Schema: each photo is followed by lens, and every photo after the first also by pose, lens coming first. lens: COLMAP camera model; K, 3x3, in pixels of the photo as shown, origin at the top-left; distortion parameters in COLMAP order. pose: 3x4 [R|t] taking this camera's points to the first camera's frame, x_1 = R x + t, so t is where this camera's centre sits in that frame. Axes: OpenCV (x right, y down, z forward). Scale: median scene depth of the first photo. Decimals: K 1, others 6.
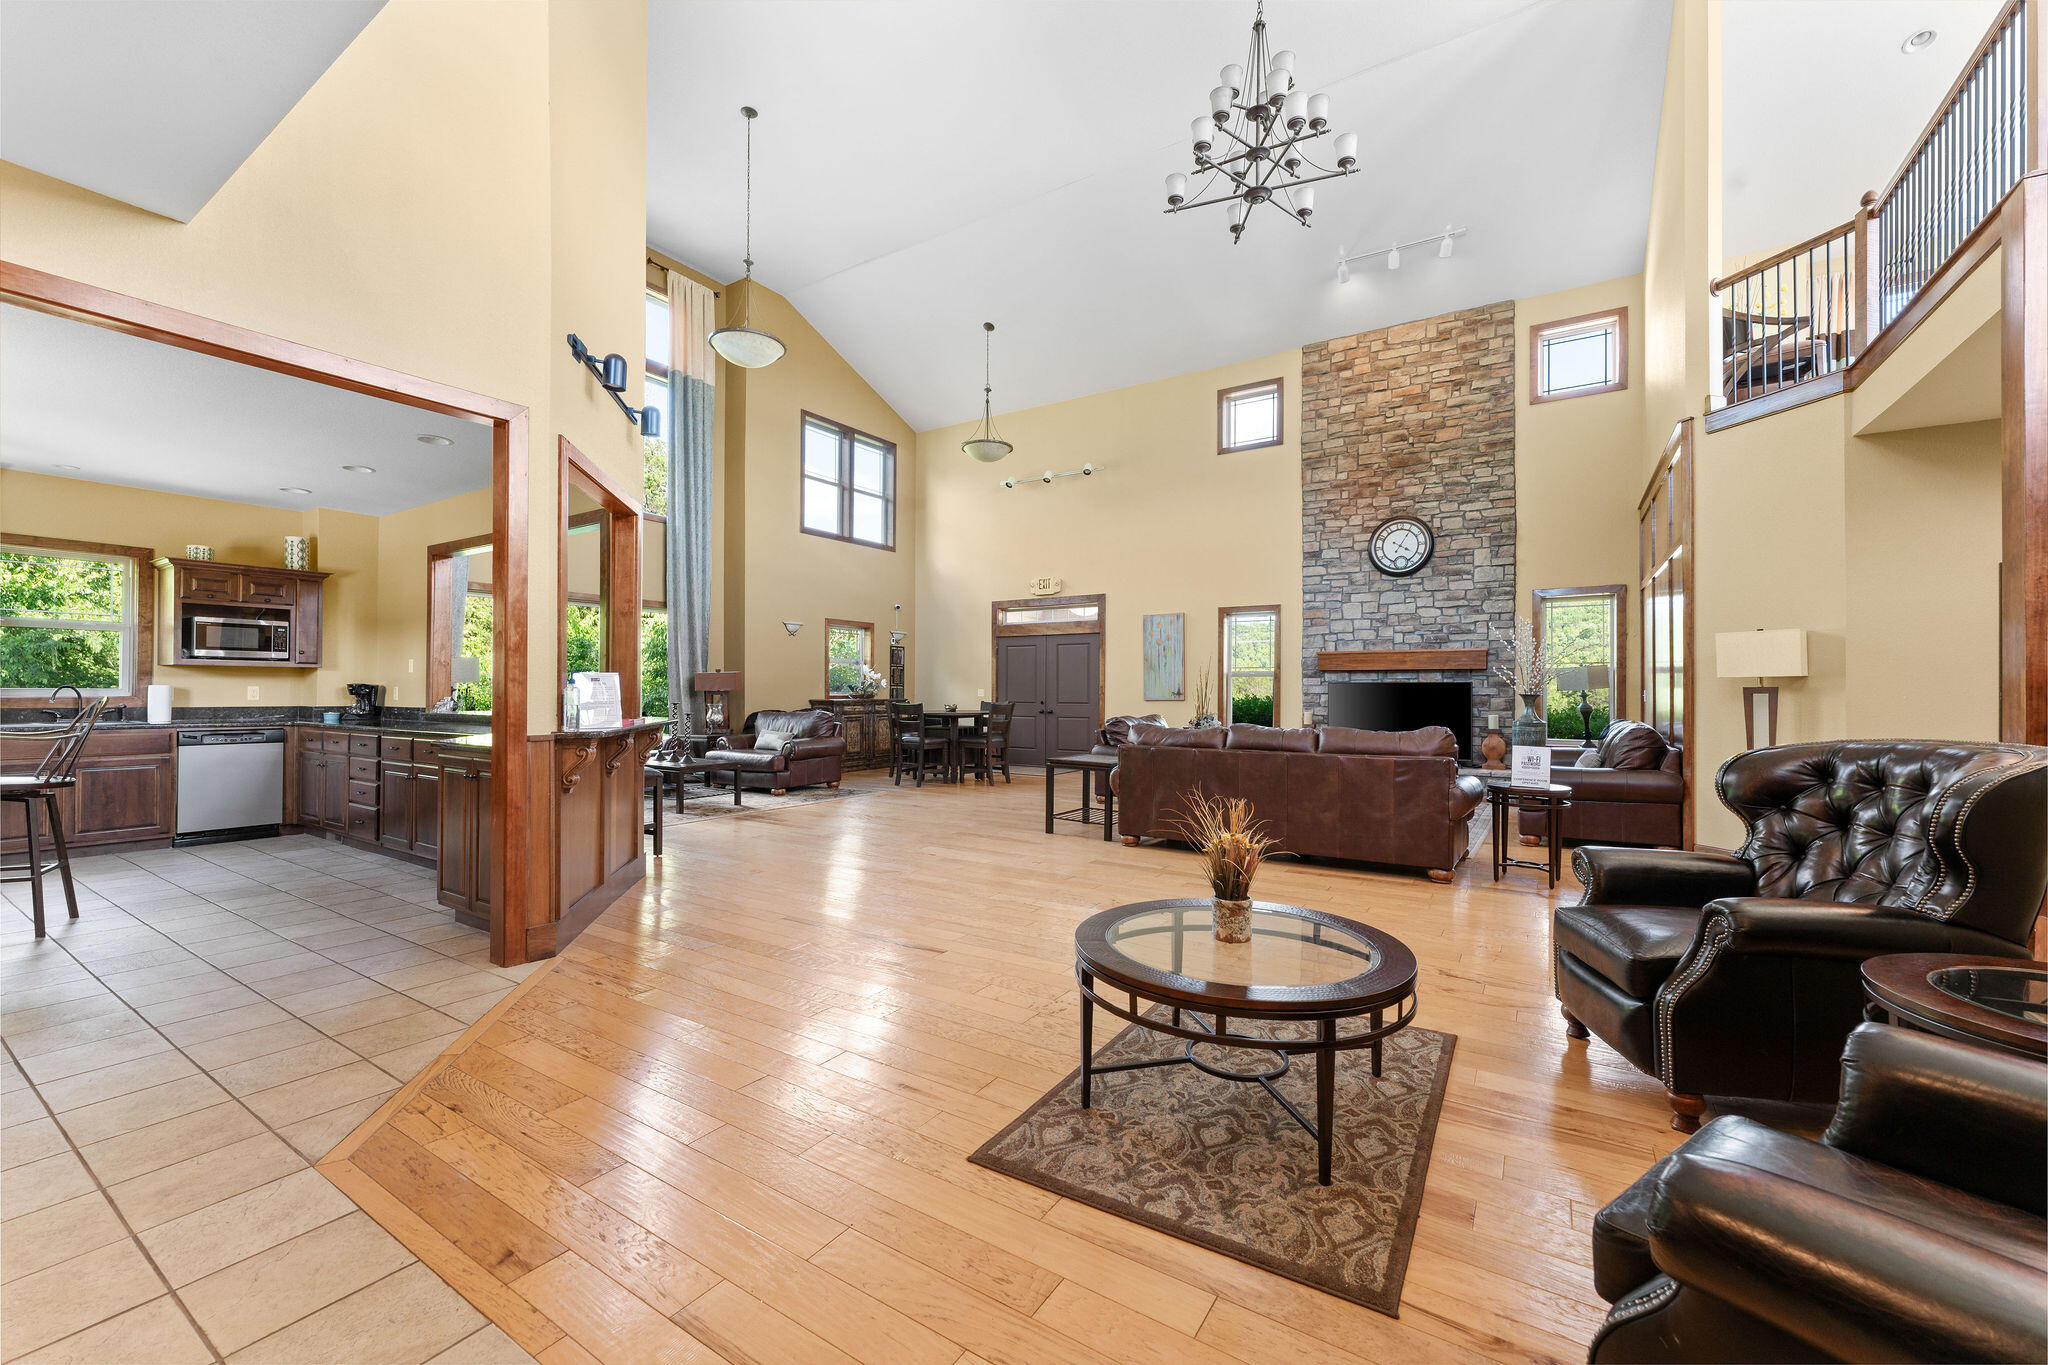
lens RADIAL K [[809.7, 0, 1024.5], [0, 809.7, 687.4], [0, 0, 1]] dist [0.000879, 0.000593]
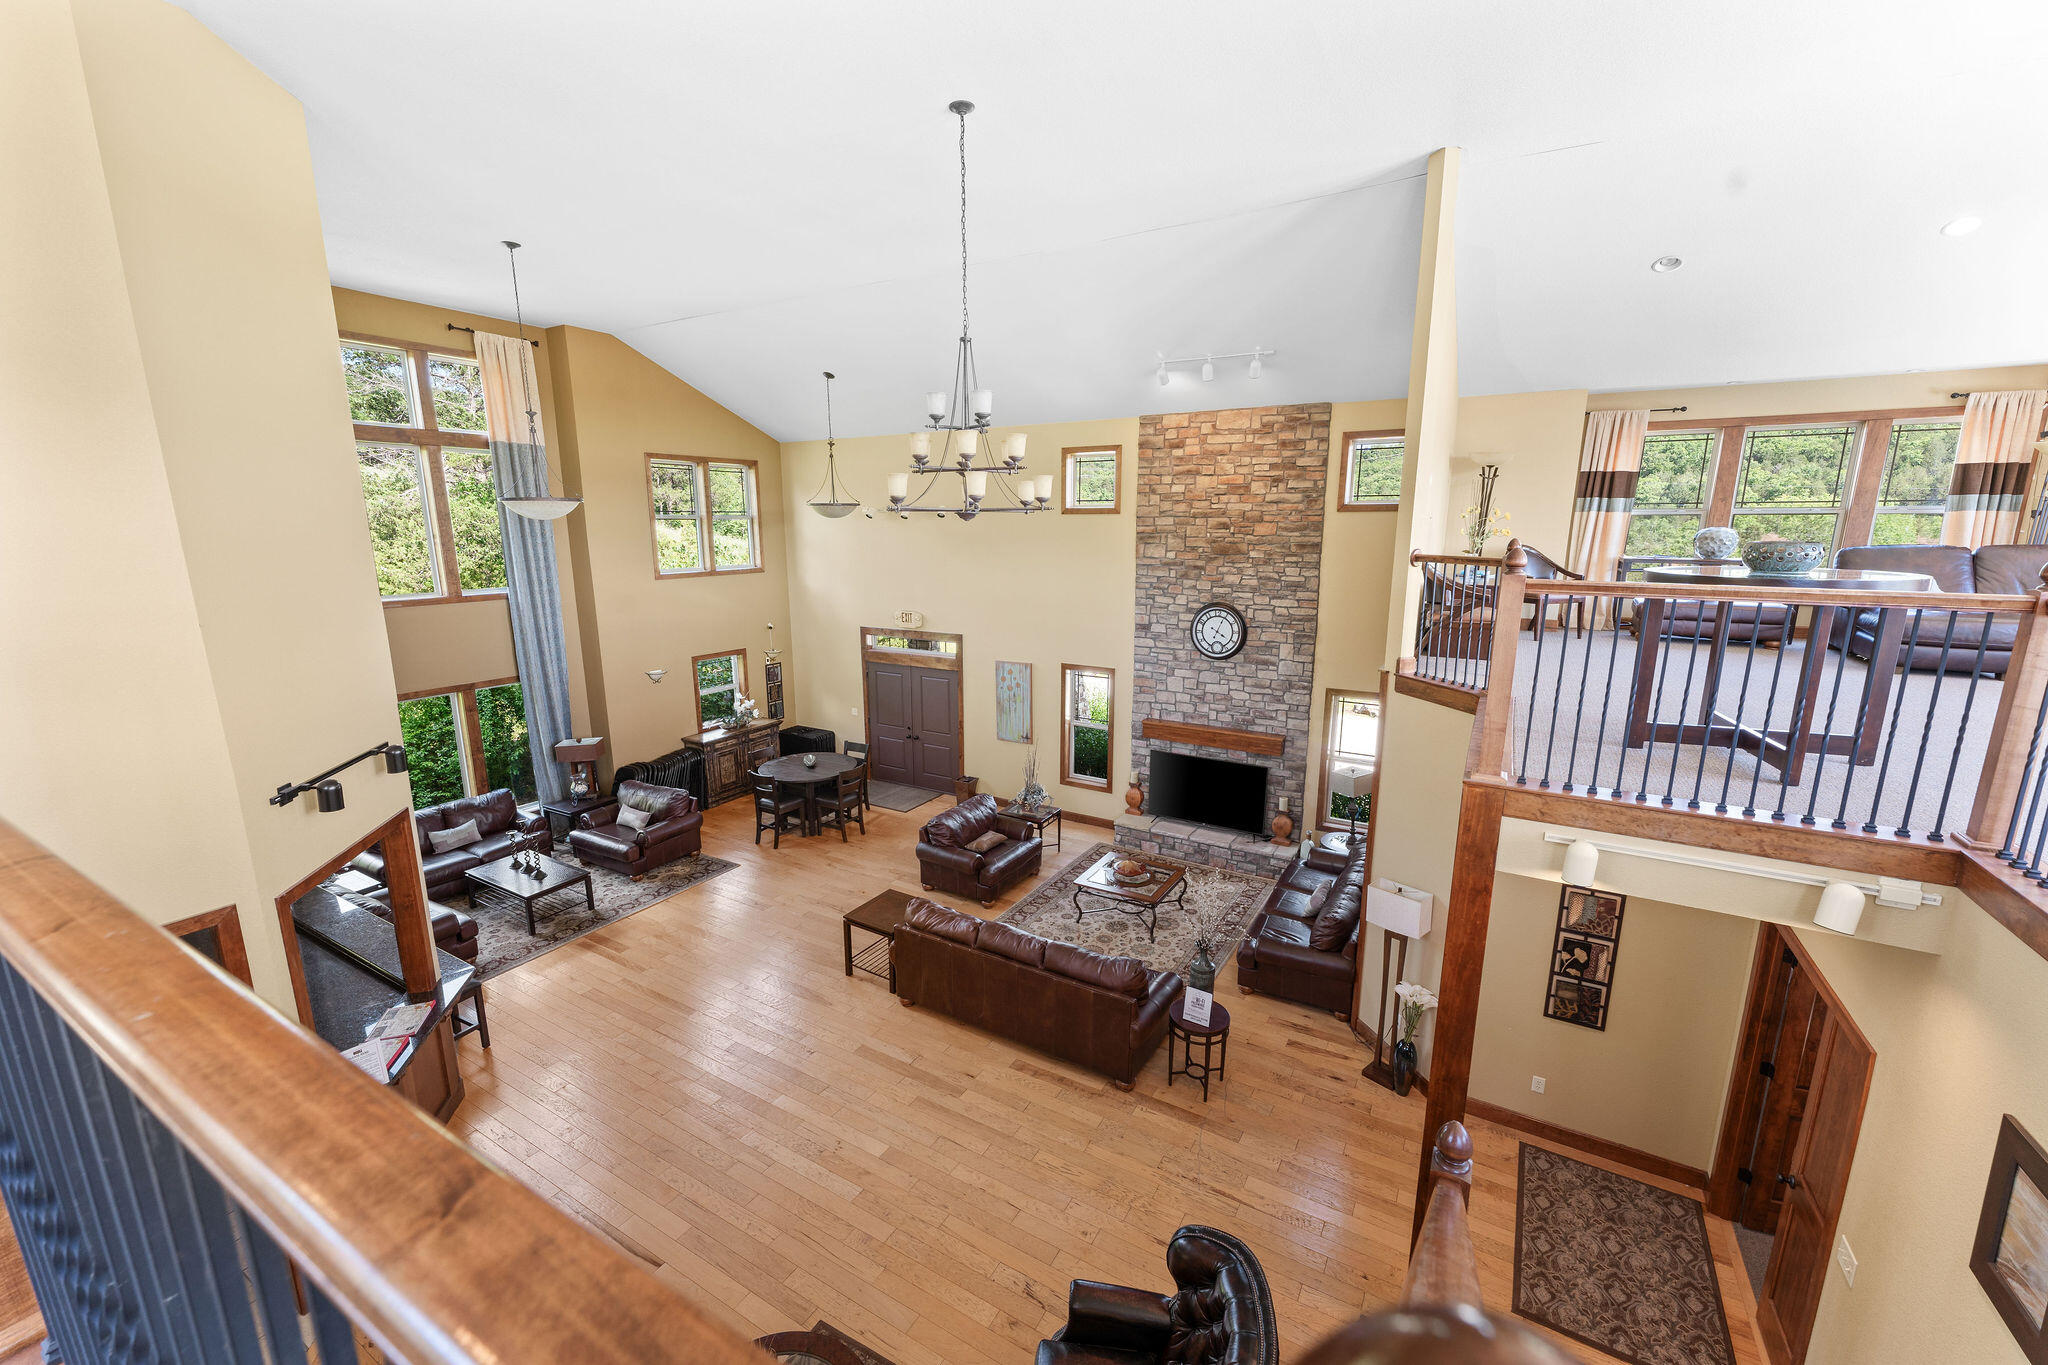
lens RADIAL K [[809.7, 0, 1026.0], [0, 809.7, 687.4], [0, 0, 1]] dist [0.000879, 0.000593]
pose [[0.999129, -0.014146, 0.039267, 0.168141], [0.005614, 0.977812, 0.209410, -0.319802], [-0.041358, -0.209007, 0.977039, -0.037239]]
